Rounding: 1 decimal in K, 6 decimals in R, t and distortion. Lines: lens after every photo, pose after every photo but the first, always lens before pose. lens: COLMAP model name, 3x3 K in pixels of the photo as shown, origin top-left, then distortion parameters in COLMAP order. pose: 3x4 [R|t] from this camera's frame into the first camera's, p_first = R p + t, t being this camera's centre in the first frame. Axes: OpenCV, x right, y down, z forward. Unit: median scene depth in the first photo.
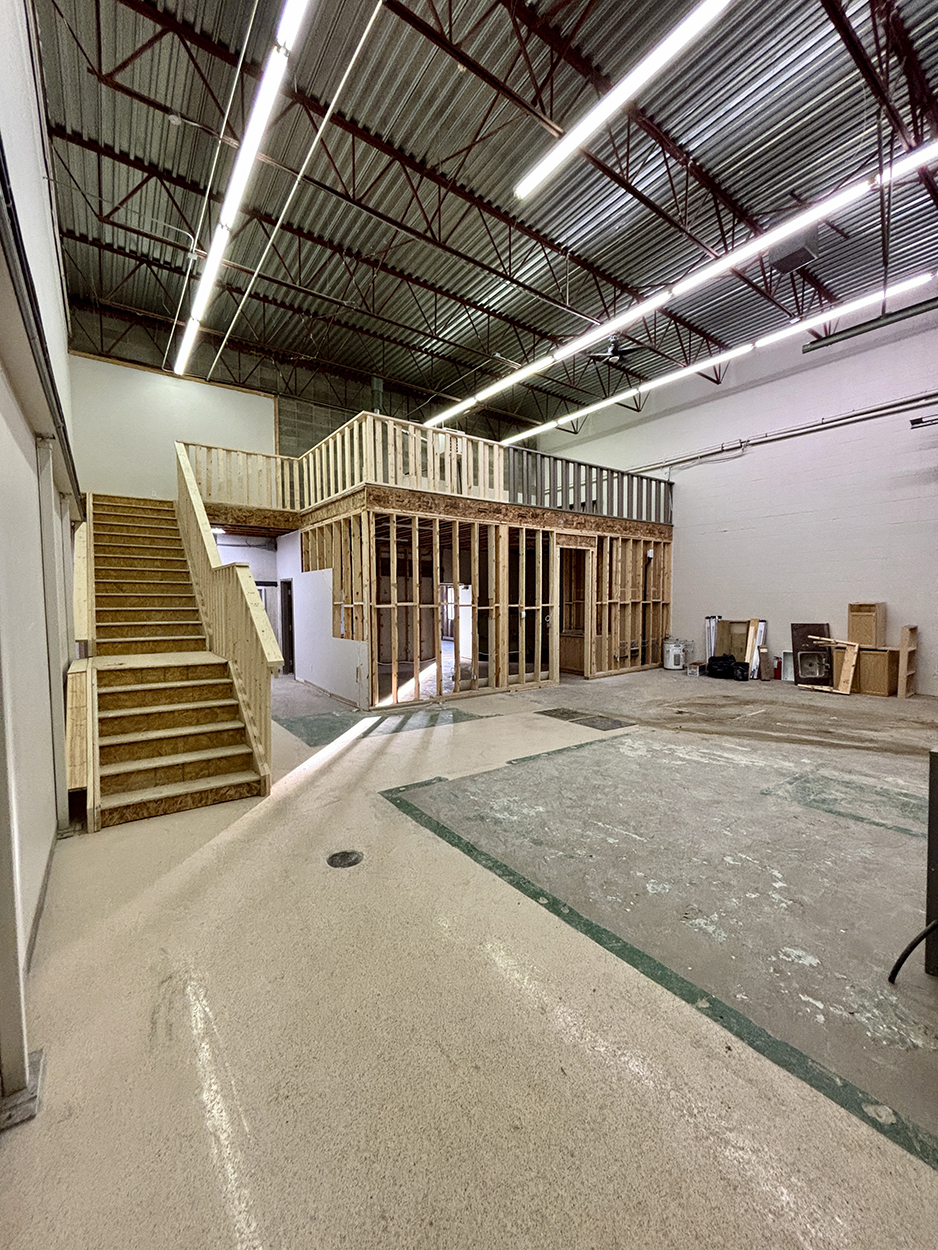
lens RADIAL K [[502.7, 0, 463.8], [0, 502.7, 622.6], [0, 0, 1]] dist [0.000008, -0.000159]
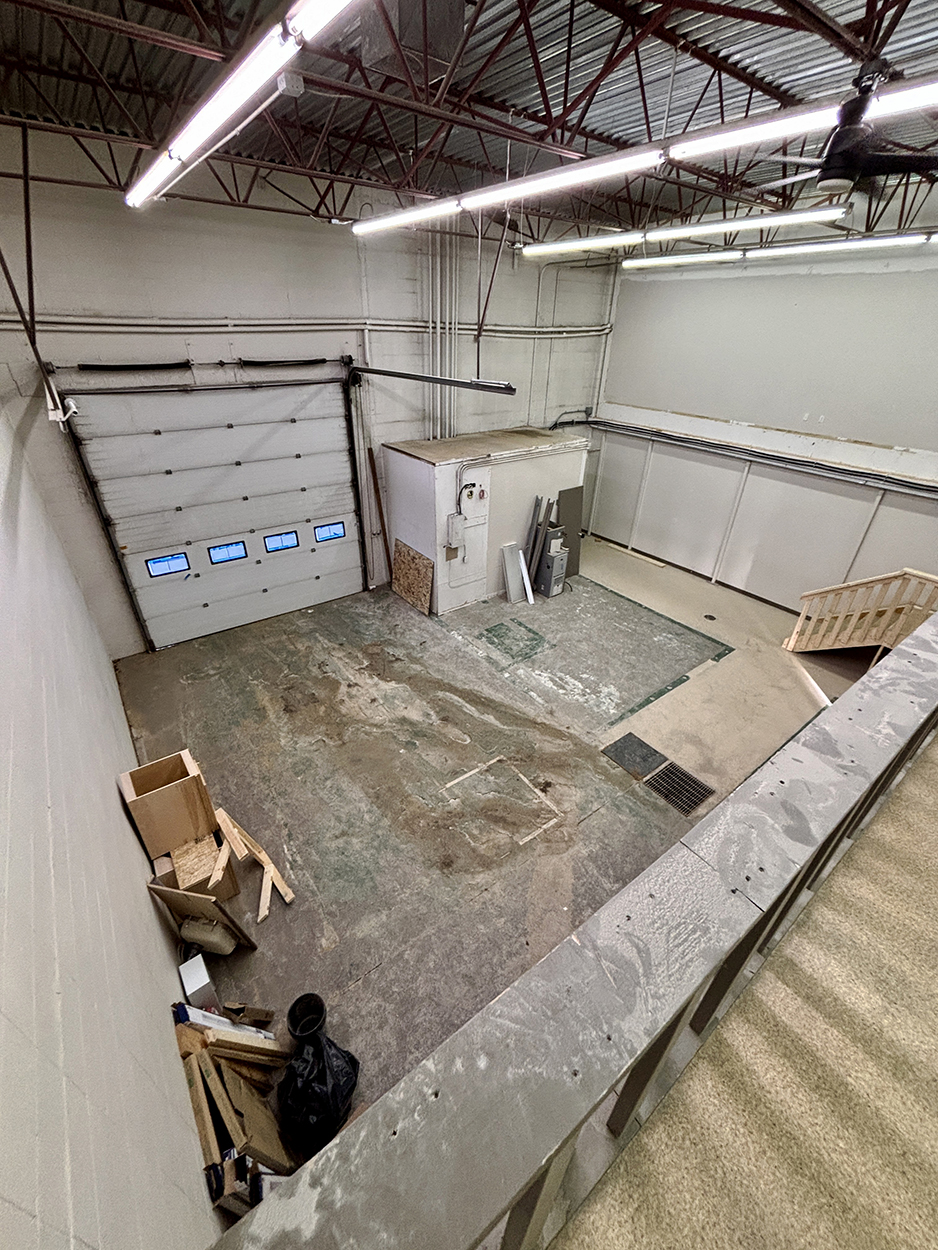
lens RADIAL K [[502.7, 0, 473.8], [0, 502.7, 626.4], [0, 0, 1]] dist [0.000008, -0.000159]
pose [[-0.999351, -0.001804, -0.035974, 0.532143], [-0.021644, 0.828392, 0.559730, -0.476625], [0.028790, 0.560145, -0.827894, 1.415837]]
